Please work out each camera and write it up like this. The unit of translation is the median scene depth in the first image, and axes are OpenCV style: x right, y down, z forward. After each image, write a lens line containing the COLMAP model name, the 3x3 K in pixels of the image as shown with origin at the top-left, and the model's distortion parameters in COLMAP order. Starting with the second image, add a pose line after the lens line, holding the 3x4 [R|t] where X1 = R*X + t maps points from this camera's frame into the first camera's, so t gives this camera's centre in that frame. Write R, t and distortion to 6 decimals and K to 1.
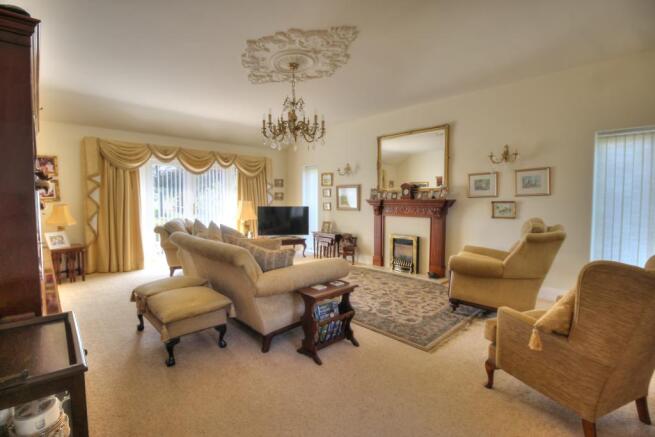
lens RADIAL K [[306.8, 0, 326.9], [0, 306.8, 212.2], [0, 0, 1]] dist [-0.001888, -0.000178]
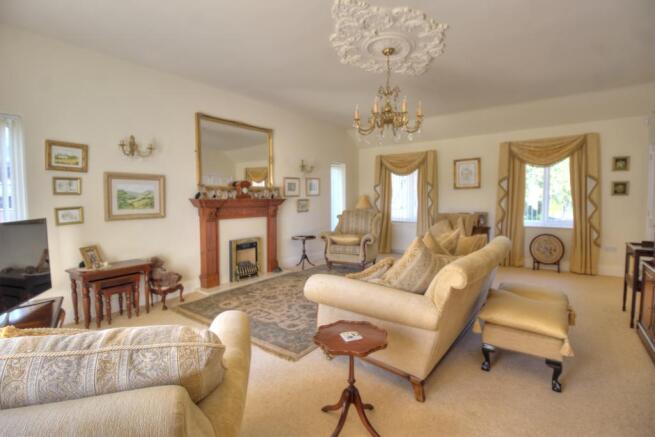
lens RADIAL K [[306.8, 0, 326.9], [0, 306.8, 212.2], [0, 0, 1]] dist [-0.001888, -0.000178]
pose [[-0.155238, -0.047936, 0.986713, -0.650536], [0.047695, 0.997294, 0.055953, -0.040141], [-0.986725, 0.055747, -0.152531, 0.880613]]
